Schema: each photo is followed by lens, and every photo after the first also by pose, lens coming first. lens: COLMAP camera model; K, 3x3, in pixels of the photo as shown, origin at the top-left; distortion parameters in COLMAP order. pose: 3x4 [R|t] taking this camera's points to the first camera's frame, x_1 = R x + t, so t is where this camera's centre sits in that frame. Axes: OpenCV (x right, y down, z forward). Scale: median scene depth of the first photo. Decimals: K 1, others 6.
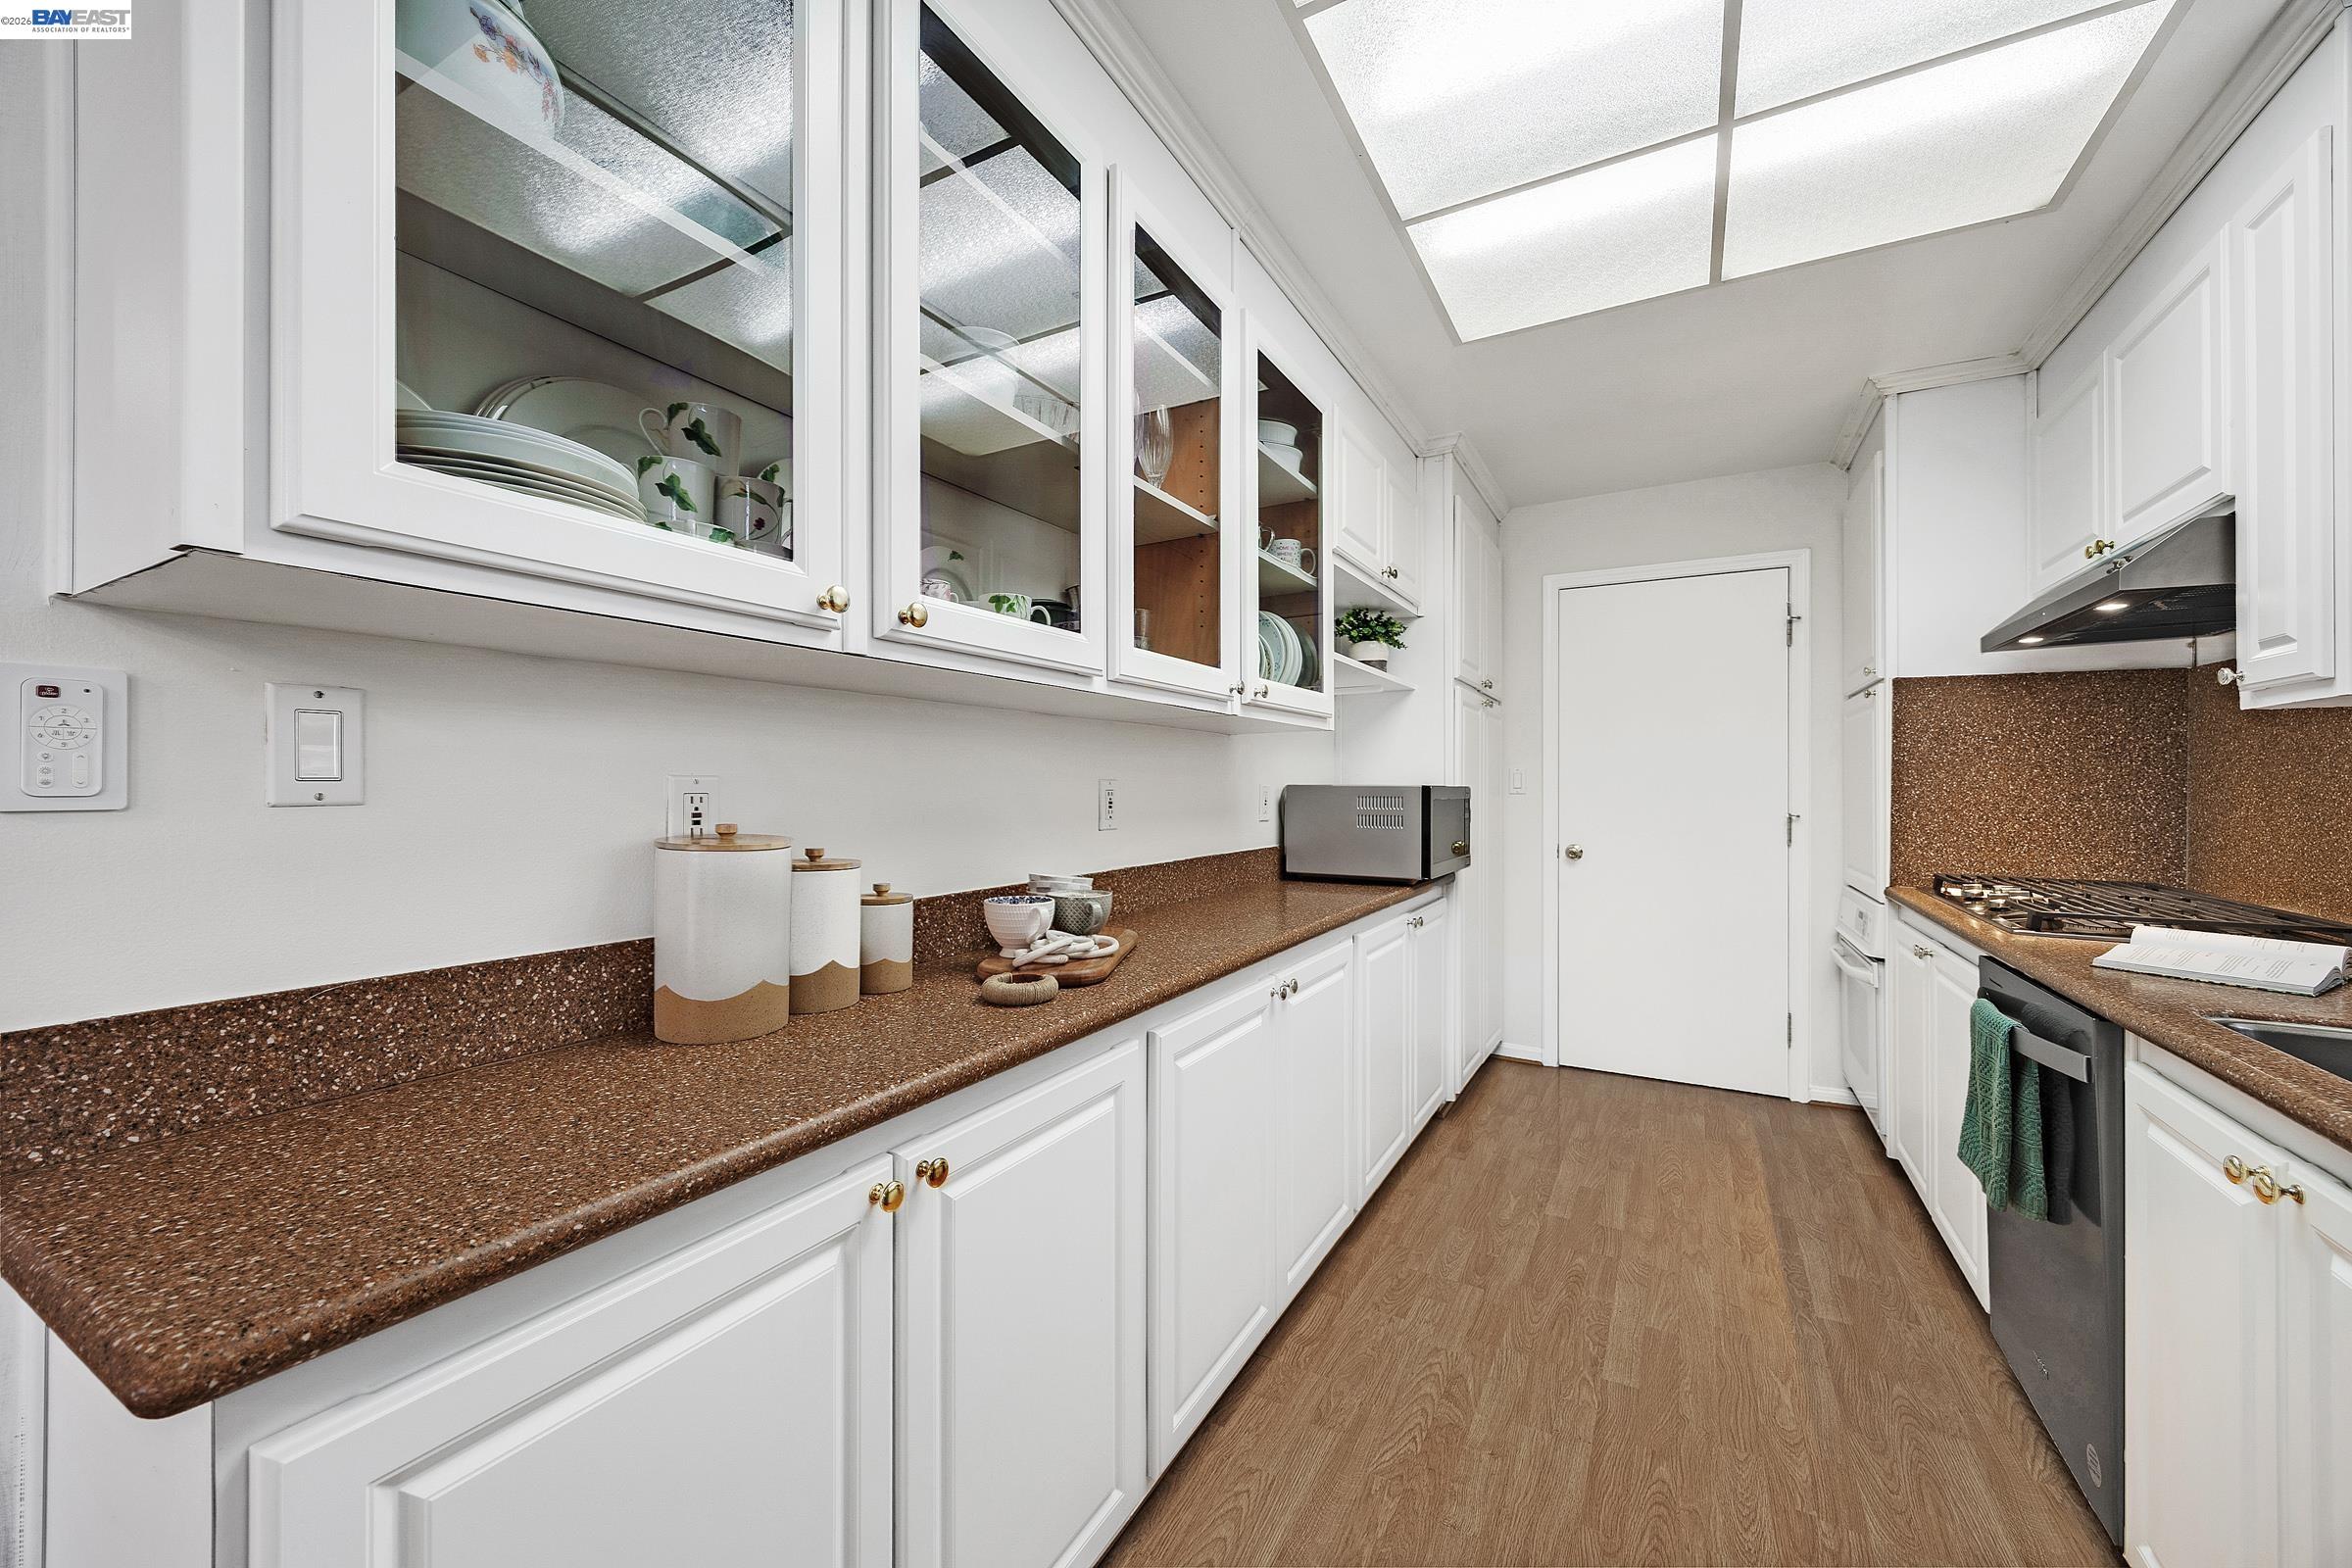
lens RADIAL K [[902.7, 0, 1176.0], [0, 902.7, 784.0], [0, 0, 1]] dist [0.001233, 0.000511]
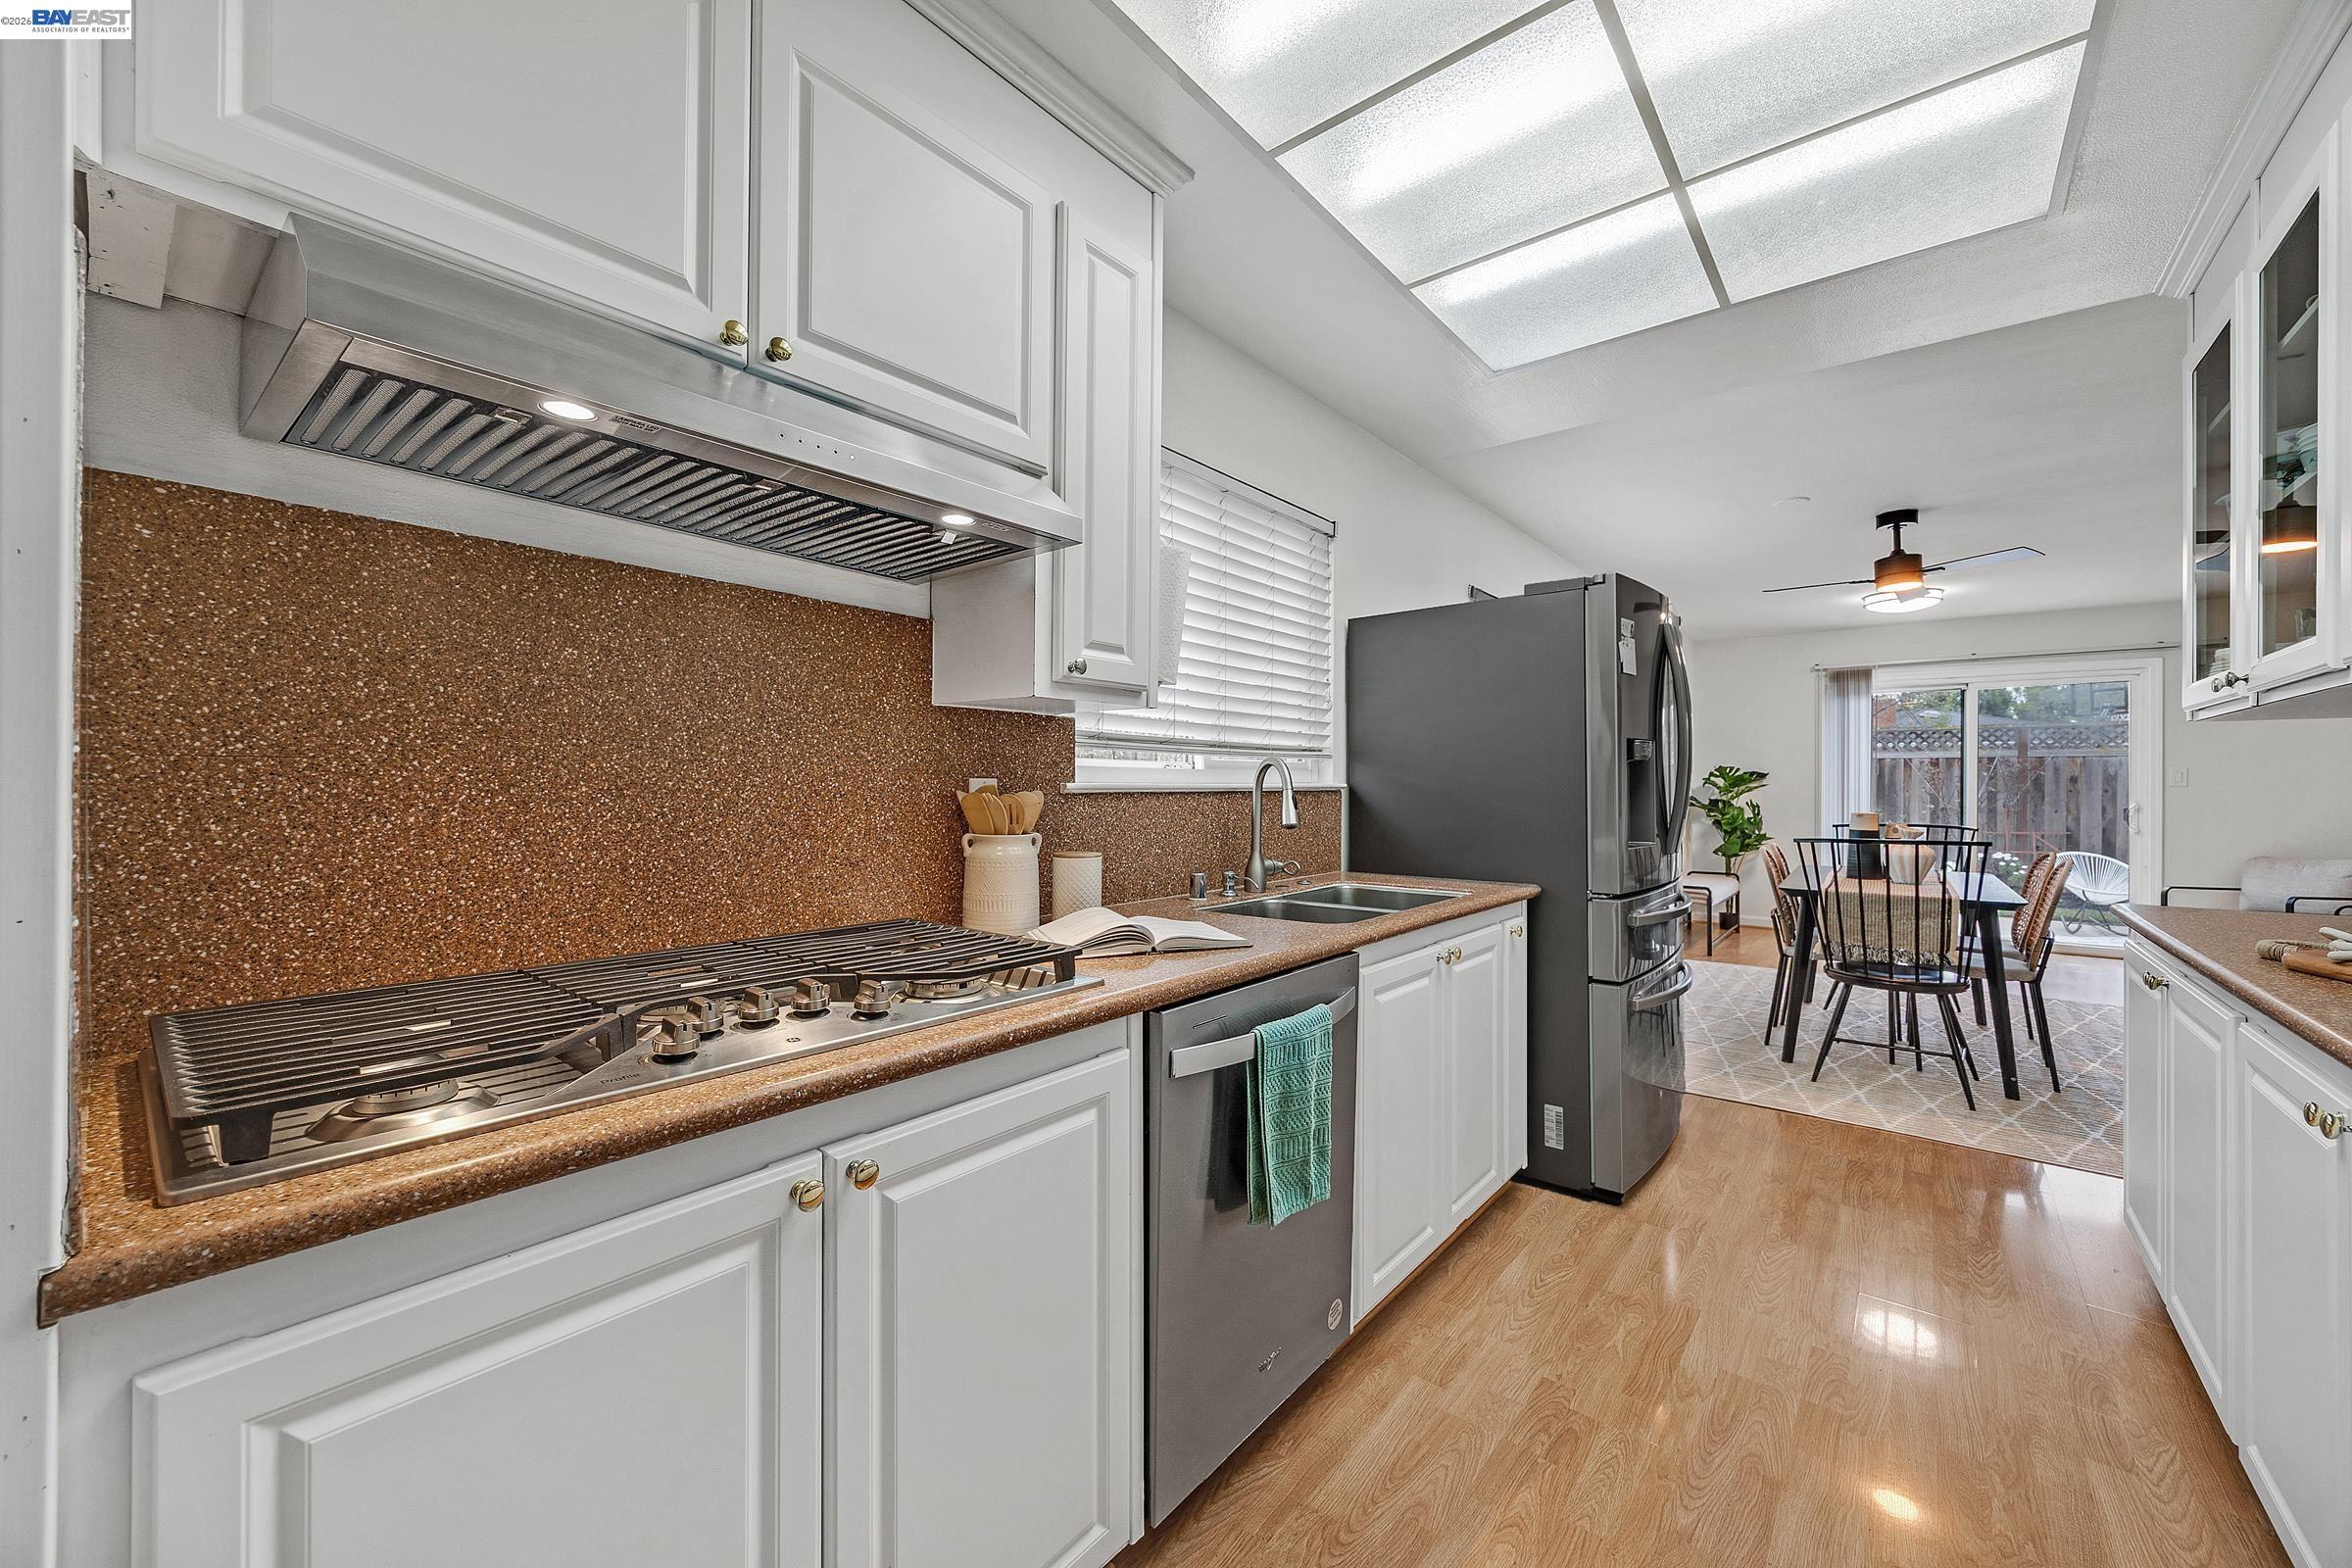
lens RADIAL K [[902.7, 0, 1176.0], [0, 902.7, 784.0], [0, 0, 1]] dist [0.001233, 0.000511]
pose [[-0.984672, -0.006715, 0.174287, 0.548580], [-0.006541, 0.999977, 0.001573, 0.006222], [-0.174293, 0.000409, -0.984694, 1.228955]]
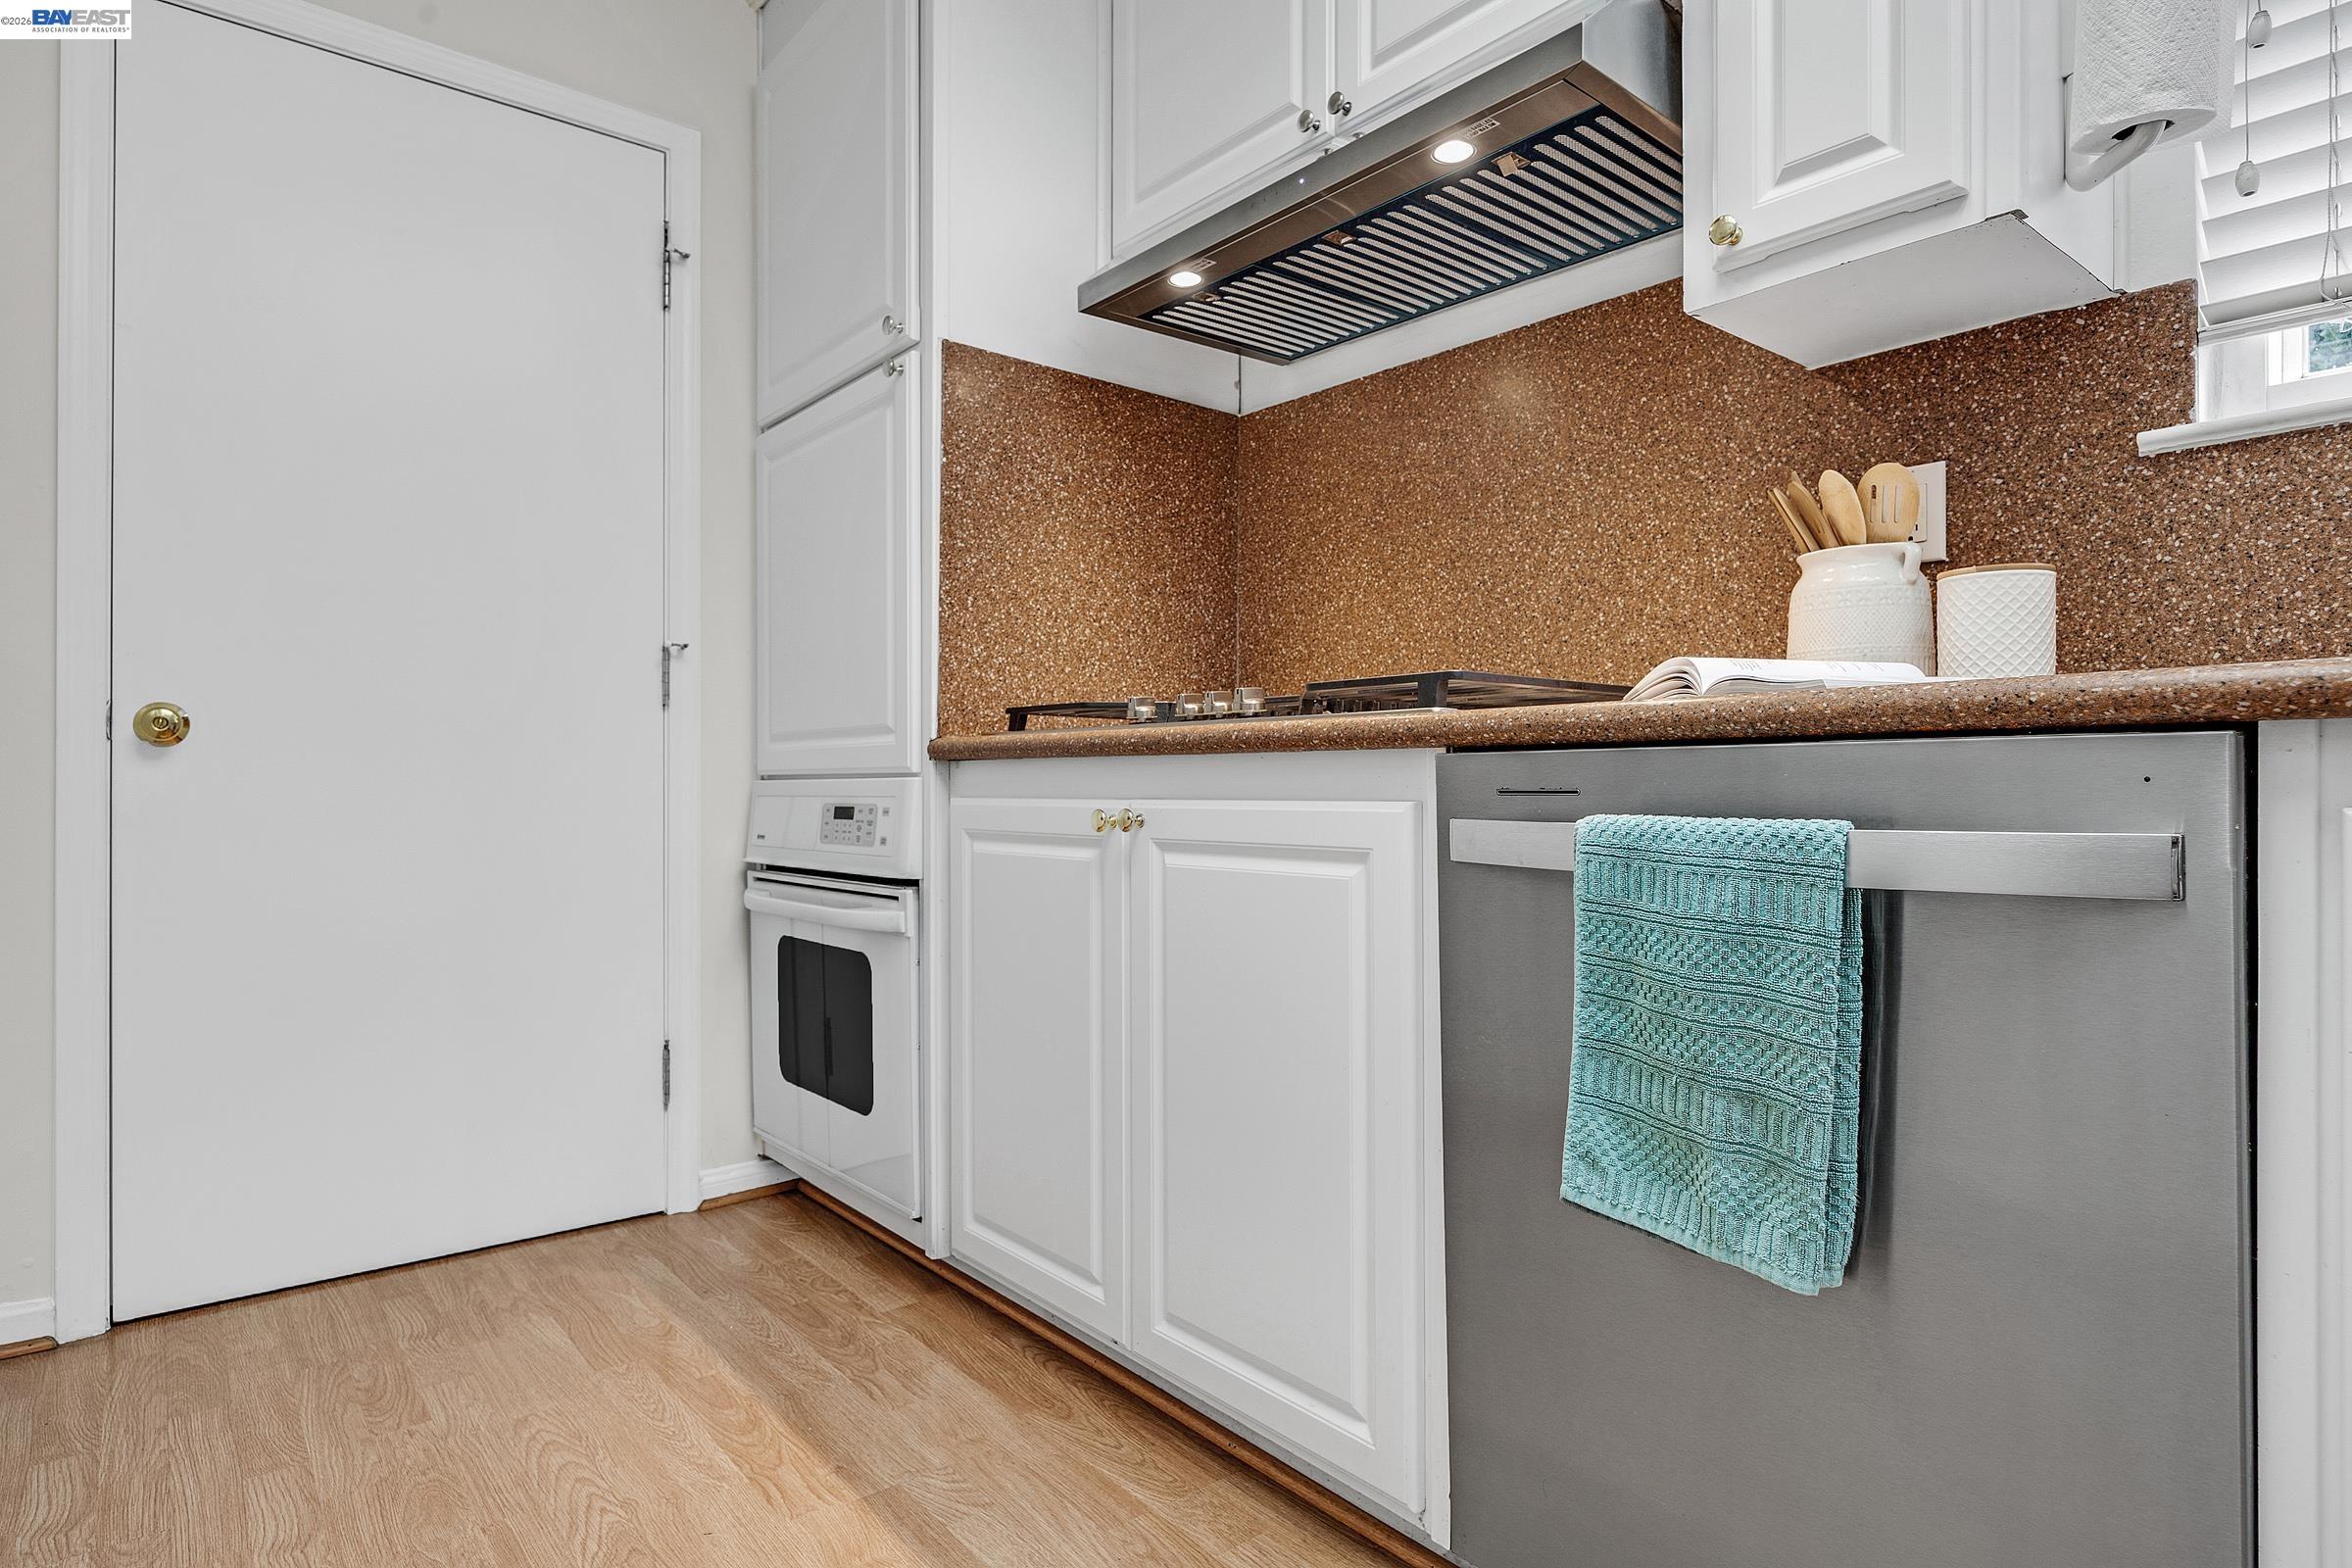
lens RADIAL K [[1274.4, 0, 1176.0], [0, 1274.4, 784.0], [0, 0, 1]] dist [-0.001591, 0.000881]
pose [[0.365985, 0.000428, 0.930621, 0.168065], [-0.001968, 0.999998, 0.000315, 0.148324], [-0.930619, -0.001947, 0.365985, 0.641846]]
